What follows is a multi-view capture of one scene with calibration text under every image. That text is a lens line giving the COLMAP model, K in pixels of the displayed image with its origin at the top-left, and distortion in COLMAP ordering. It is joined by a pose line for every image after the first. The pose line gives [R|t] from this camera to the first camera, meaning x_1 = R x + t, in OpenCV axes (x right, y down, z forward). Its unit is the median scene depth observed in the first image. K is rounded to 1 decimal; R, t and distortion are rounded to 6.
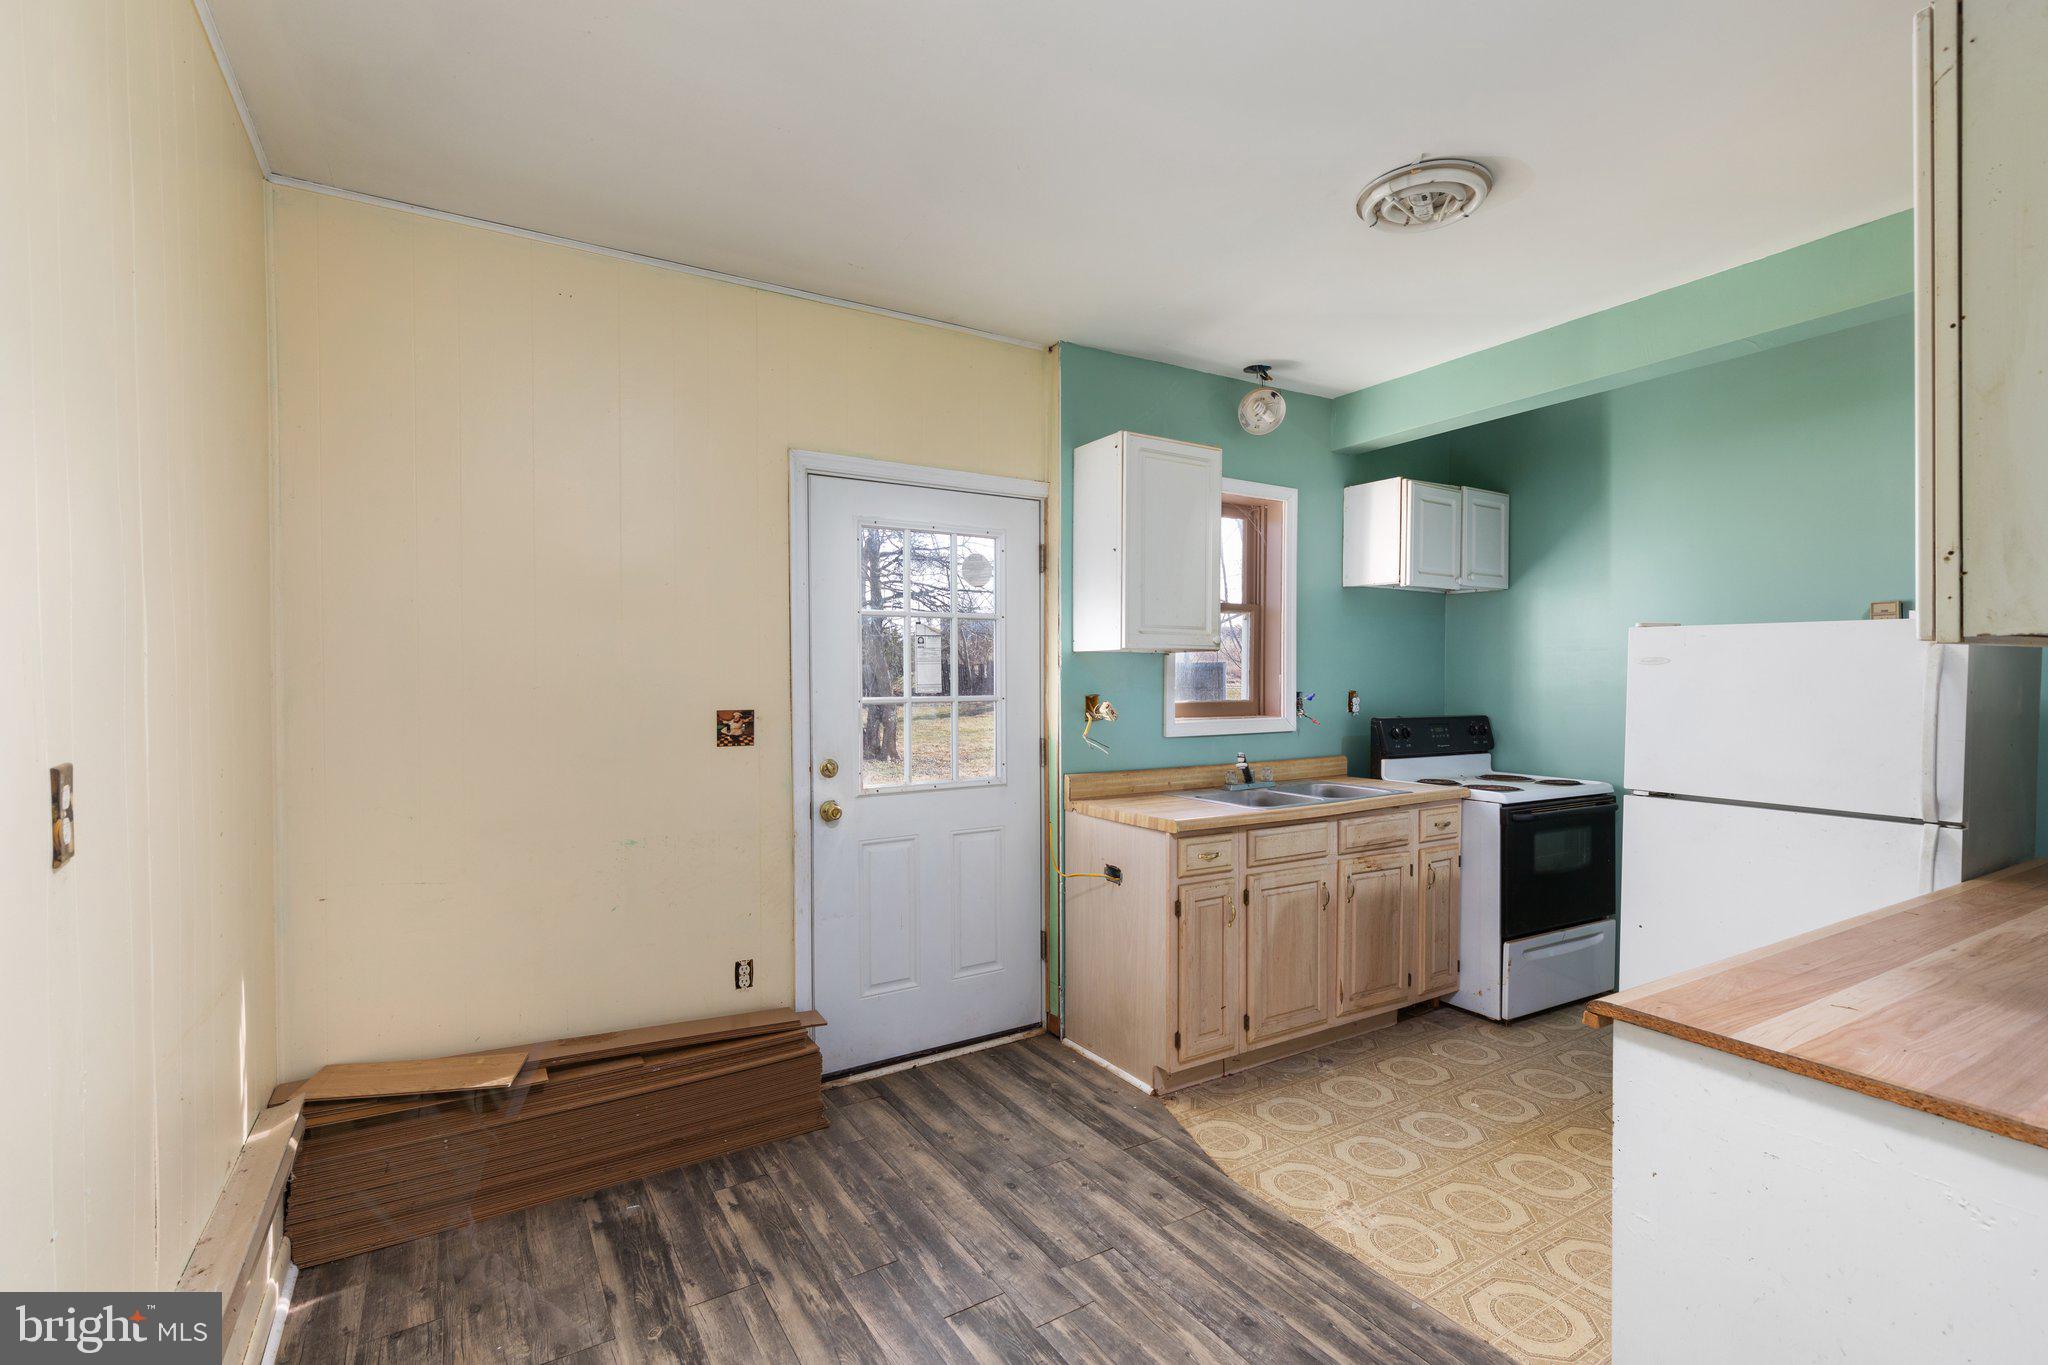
lens RADIAL K [[930.8, 0, 1019.8], [0, 930.8, 686.1], [0, 0, 1]] dist [0.009076, -0.000082]
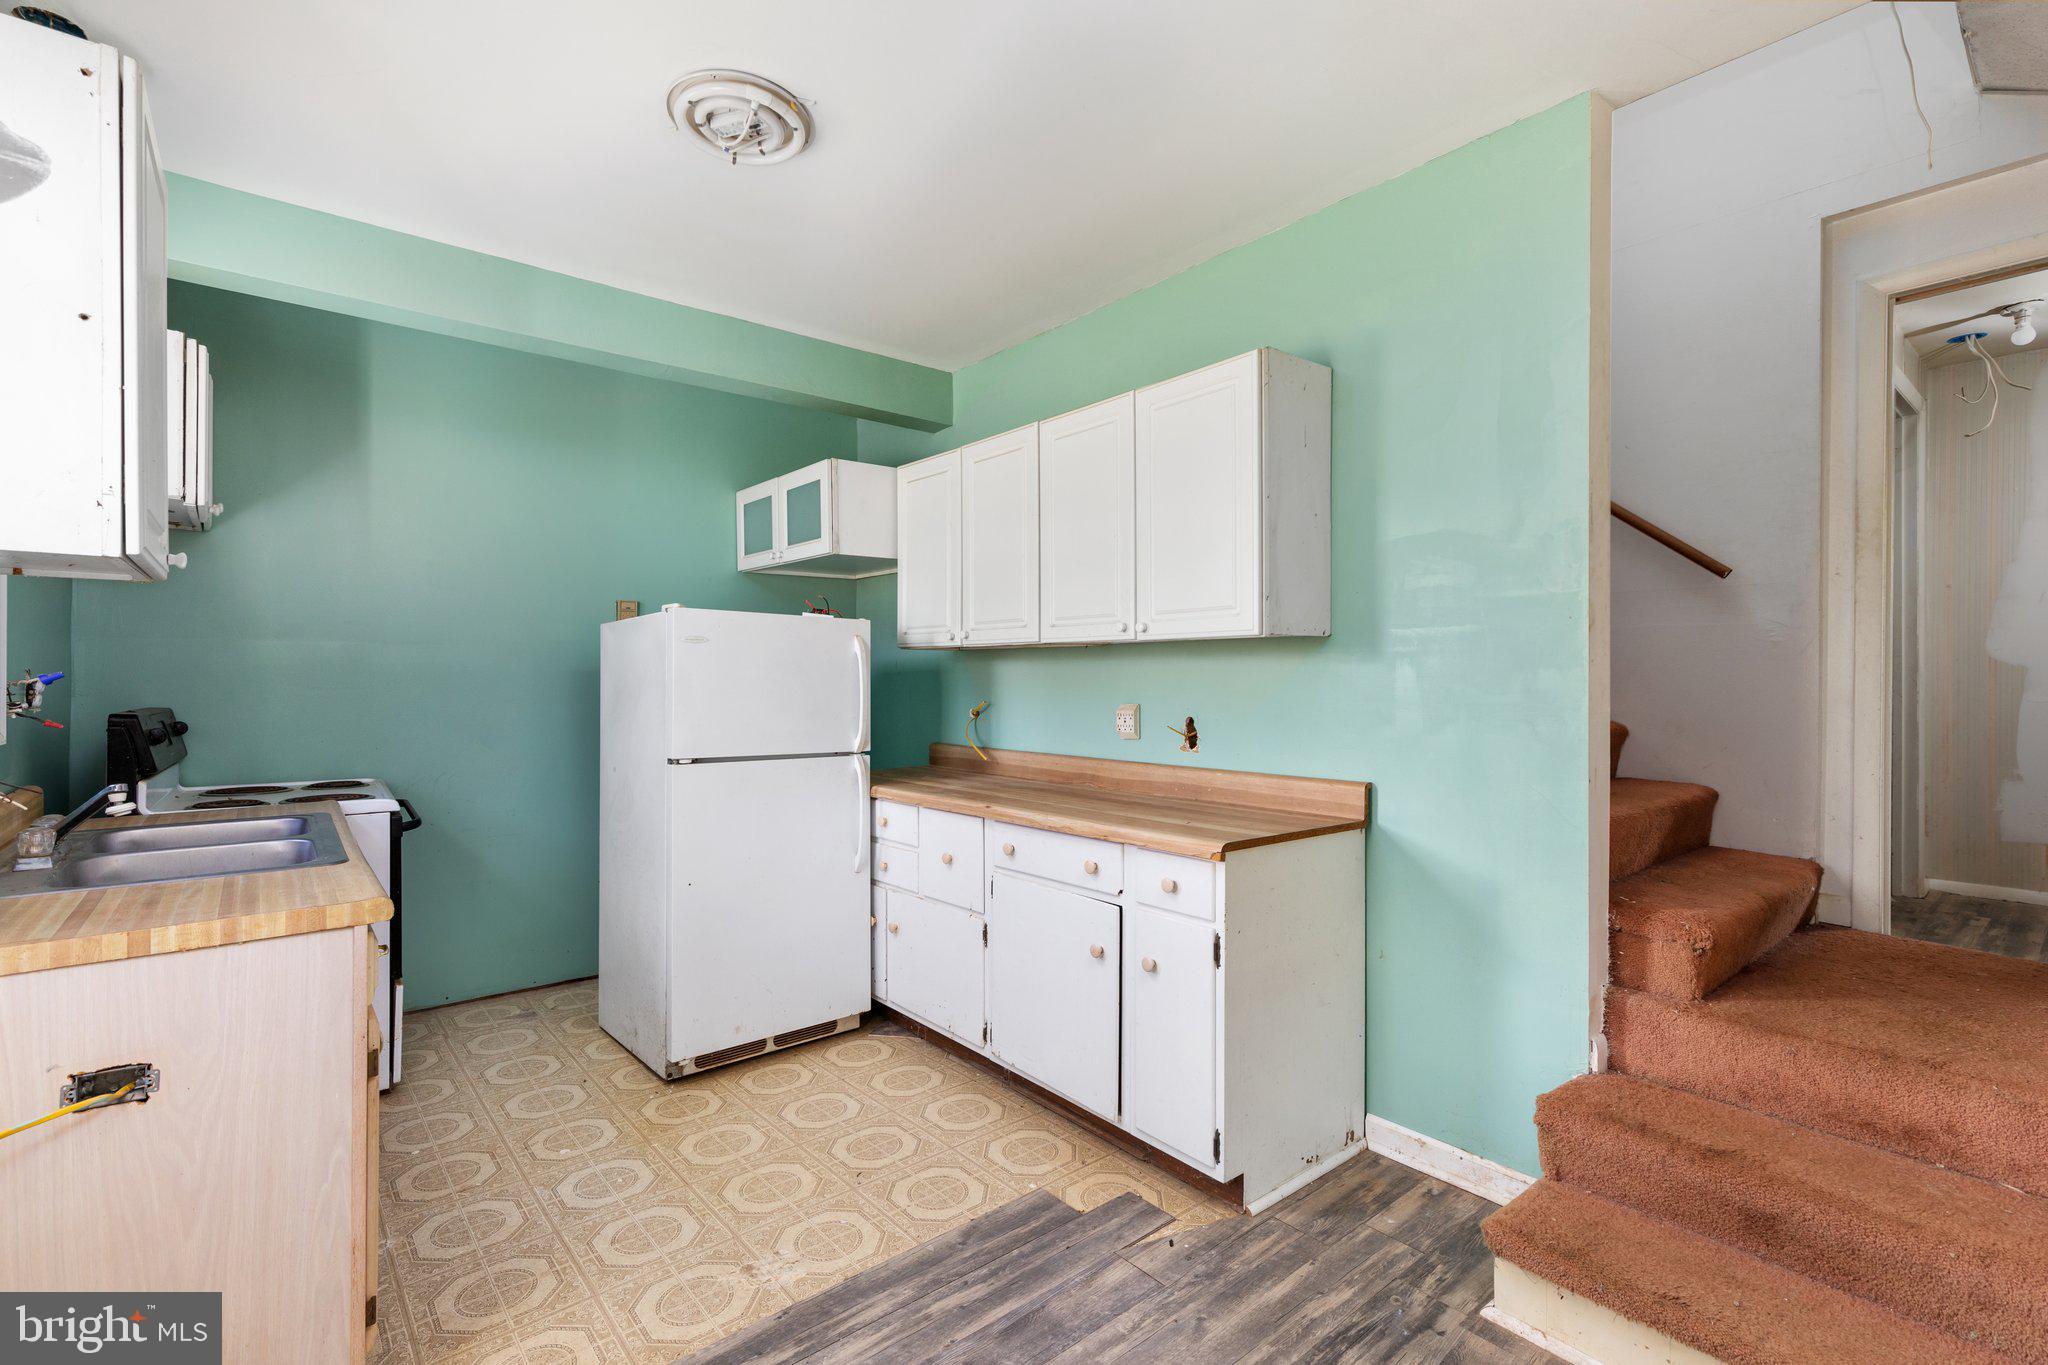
lens RADIAL K [[930.8, 0, 1022.8], [0, 930.8, 681.3], [0, 0, 1]] dist [0.009076, -0.000082]
pose [[-0.150742, 0.000668, 0.988573, -0.573763], [0.007089, 0.999975, 0.000405, 0.029897], [-0.988548, 0.007069, -0.150743, 0.973072]]
